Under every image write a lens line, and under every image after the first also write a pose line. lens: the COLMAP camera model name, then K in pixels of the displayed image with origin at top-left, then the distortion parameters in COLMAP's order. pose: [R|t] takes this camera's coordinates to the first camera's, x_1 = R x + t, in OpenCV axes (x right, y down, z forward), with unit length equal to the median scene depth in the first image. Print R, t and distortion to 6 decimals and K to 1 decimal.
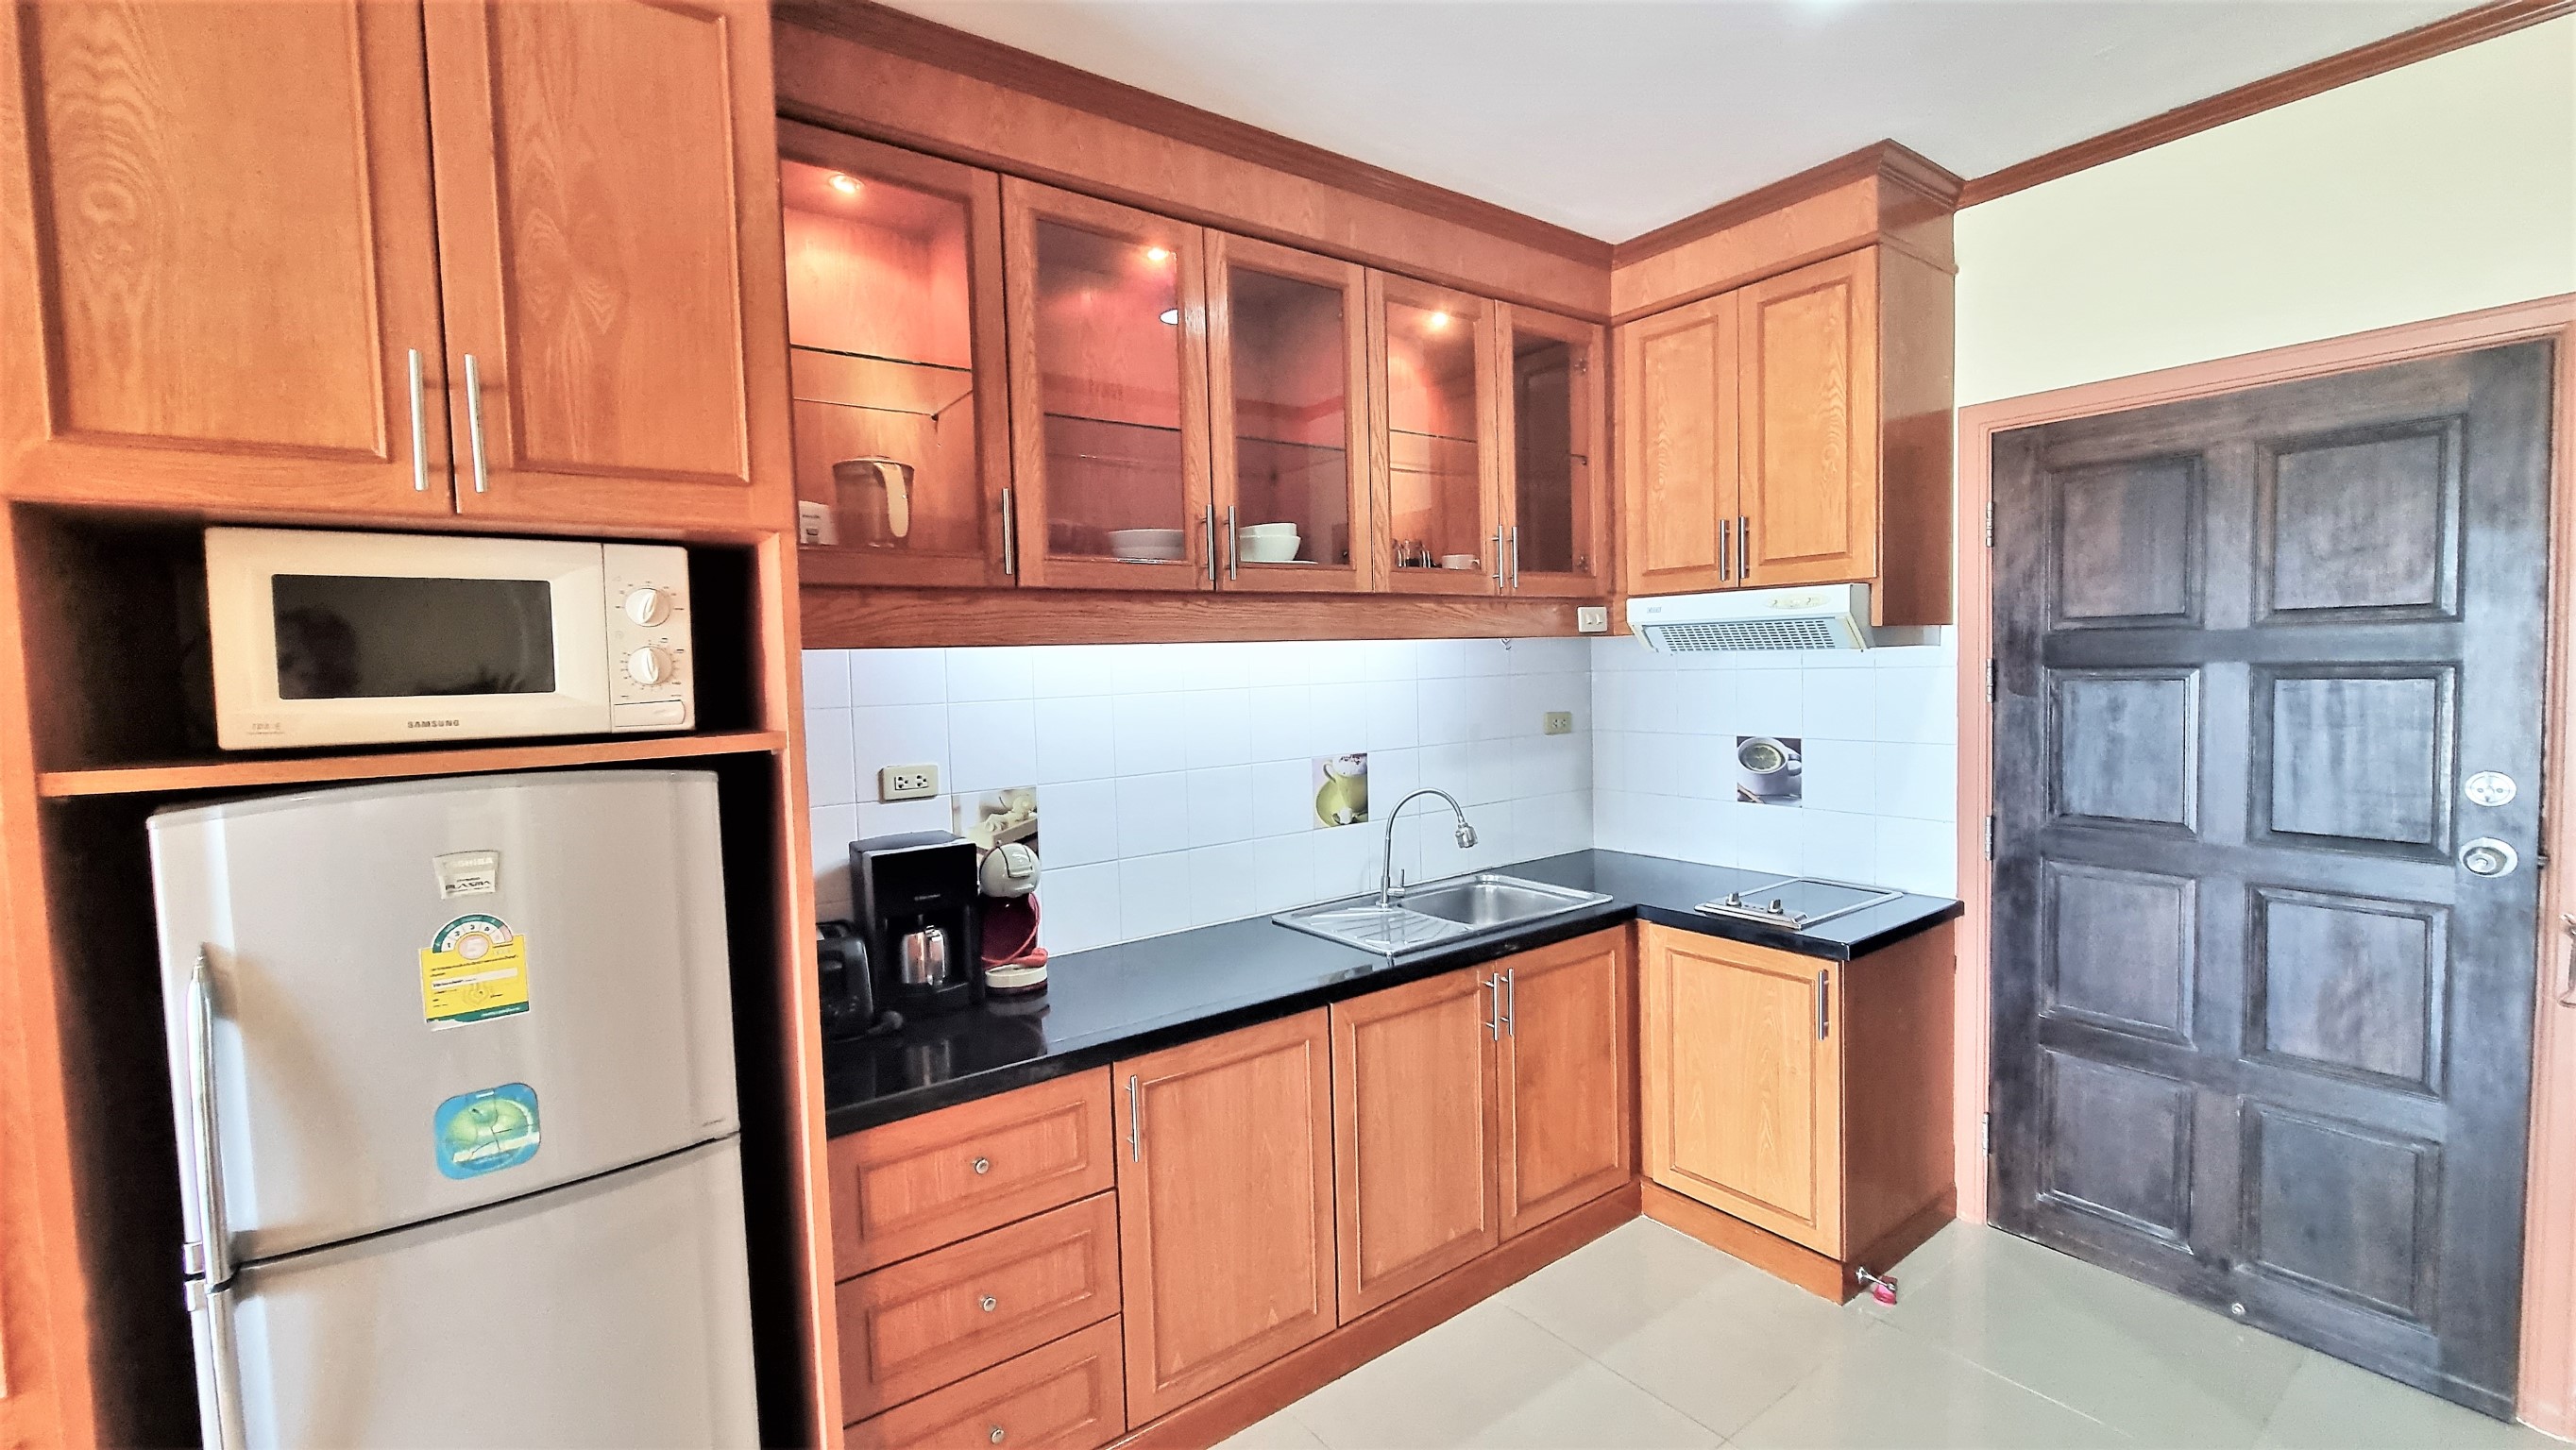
lens RADIAL K [[1070.7, 0, 1278.1], [0, 1070.7, 717.4], [0, 0, 1]] dist [-0.002102, 0.000022]
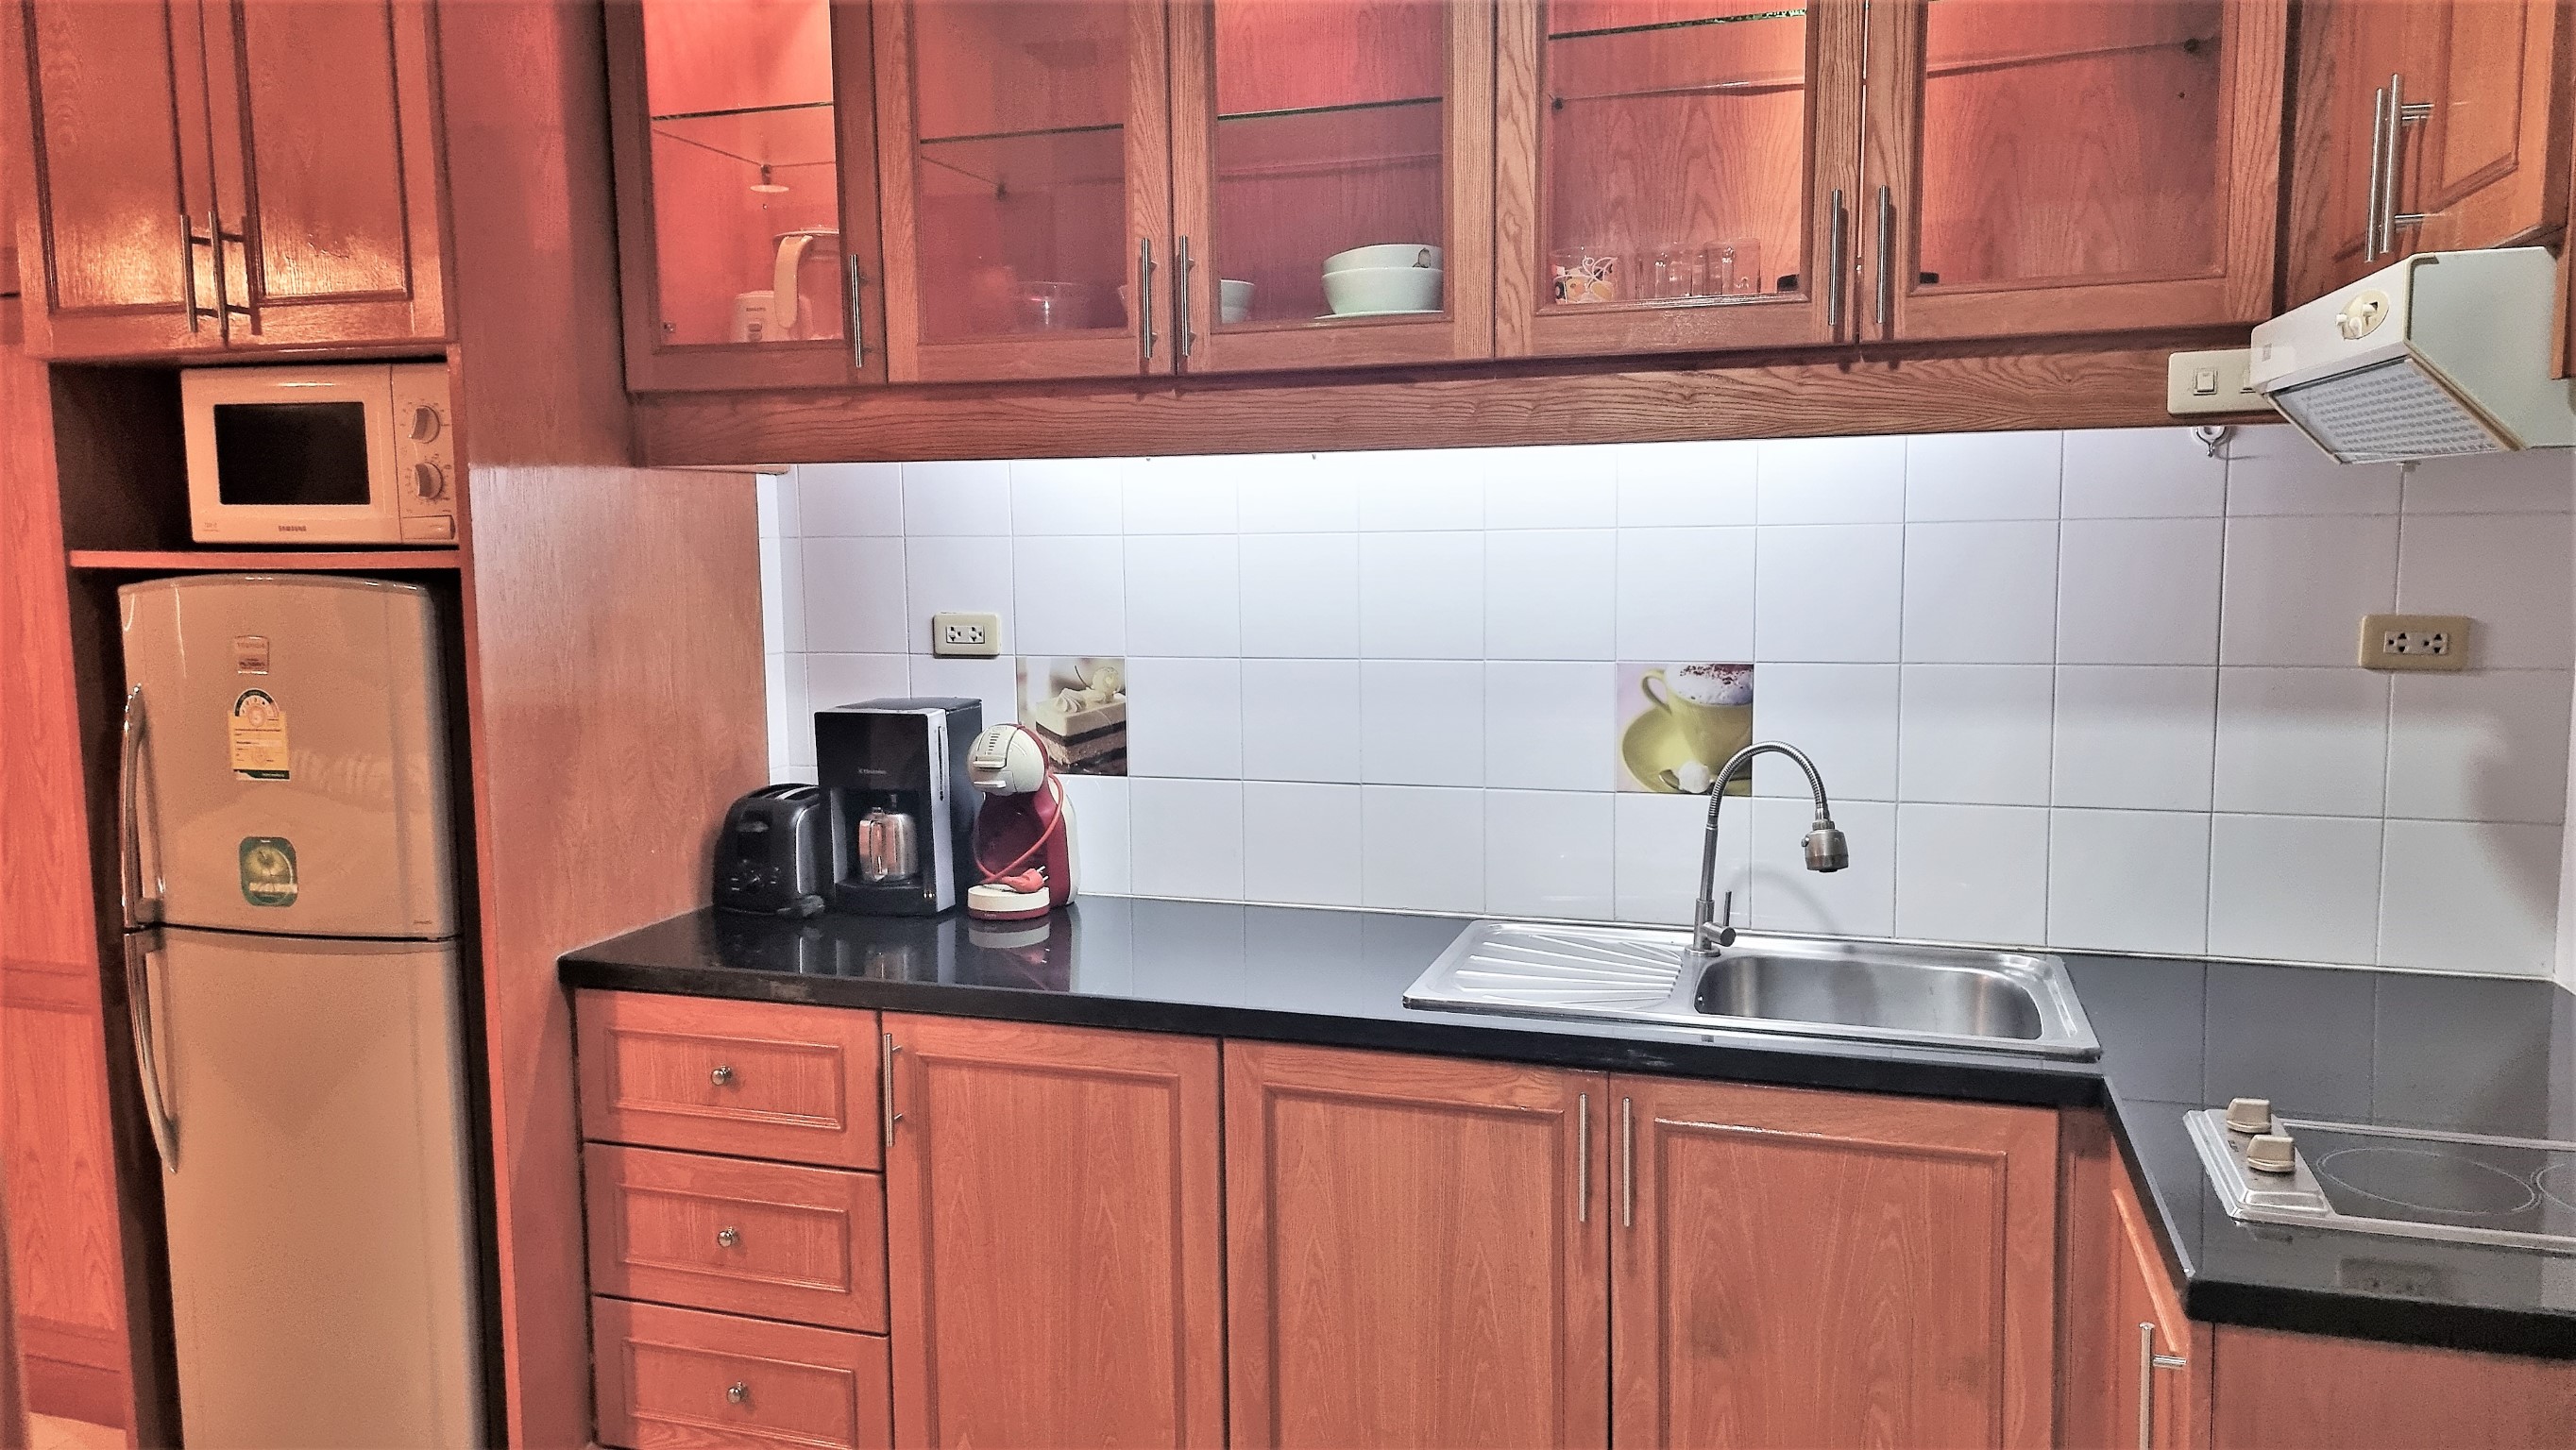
lens RADIAL K [[1770.7, 0, 1283.9], [0, 1770.7, 726.1], [0, 0, 1]] dist [0.073755, -0.068076]
pose [[0.589395, 0.114232, -0.799728, 0.835321], [-0.047135, 0.993128, 0.107119, -0.023874], [0.806469, -0.025441, 0.590729, 0.403230]]
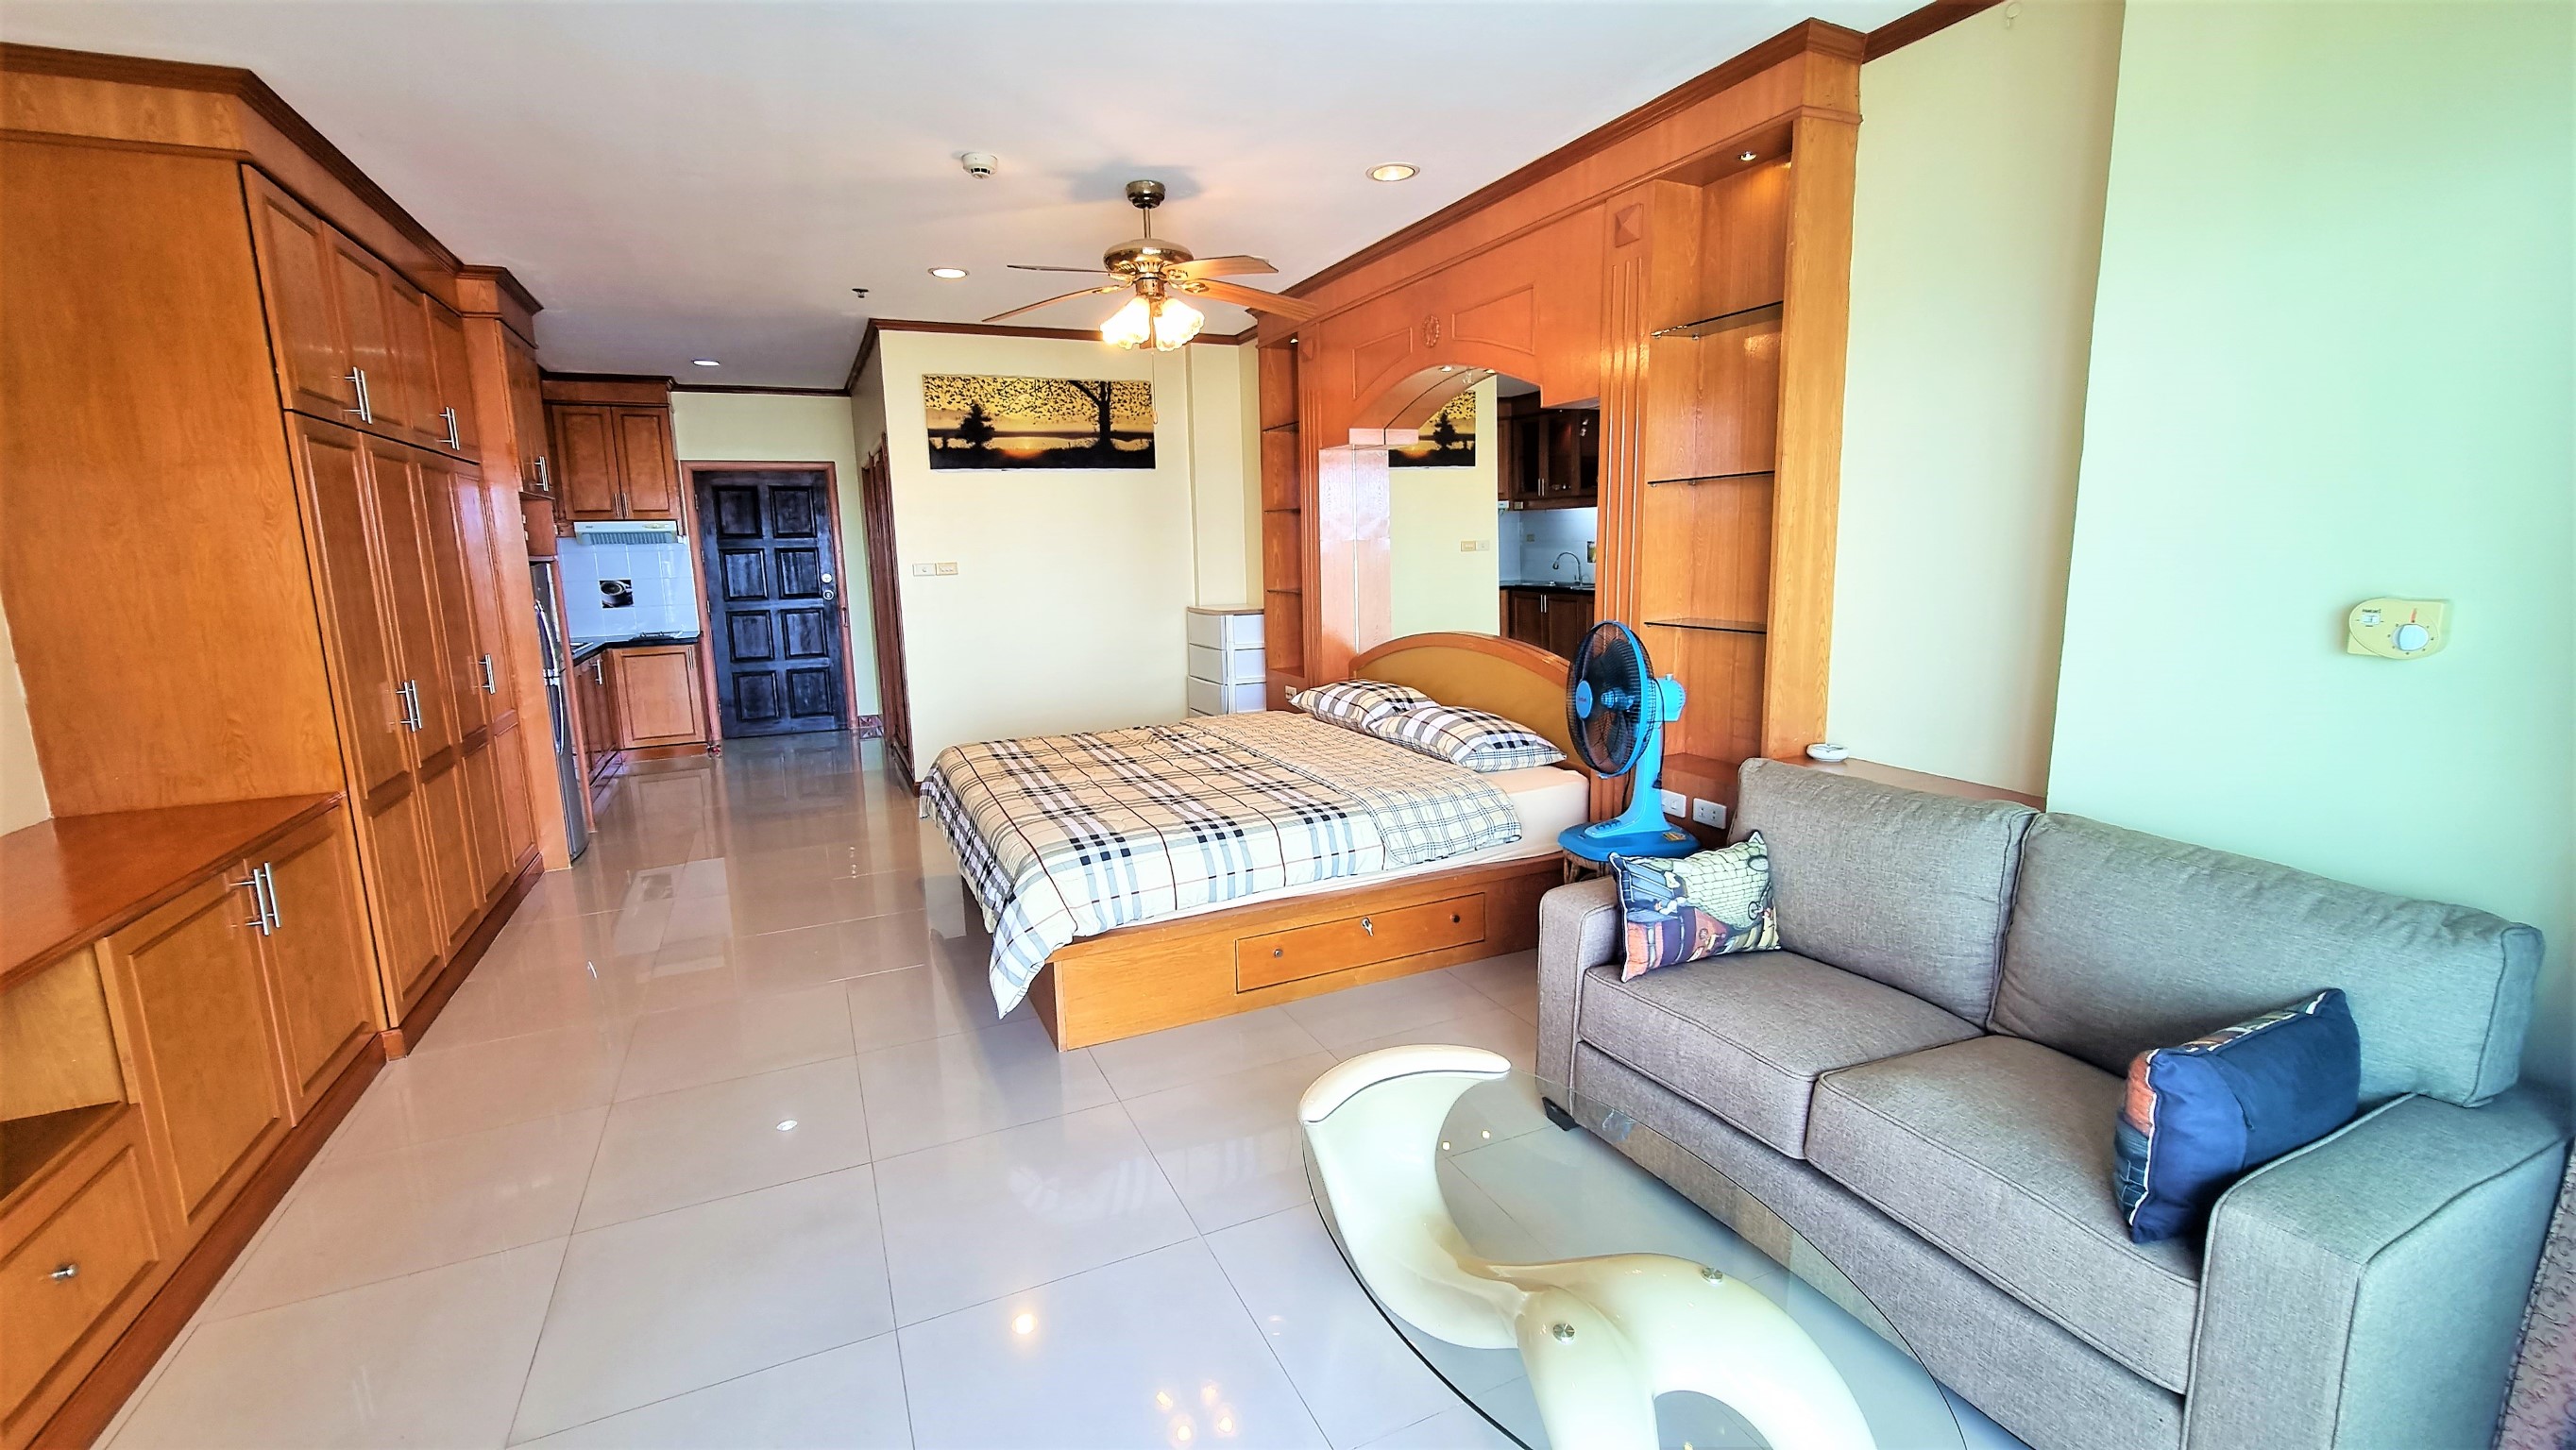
lens RADIAL K [[1065.0, 0, 1281.9], [0, 1065.0, 711.9], [0, 0, 1]] dist [-0.000867, -0.000469]
pose [[0.194106, -0.133560, 0.971846, -2.249253], [0.070369, 0.990032, 0.122004, 0.172755], [-0.978454, 0.044706, 0.201569, -1.329426]]
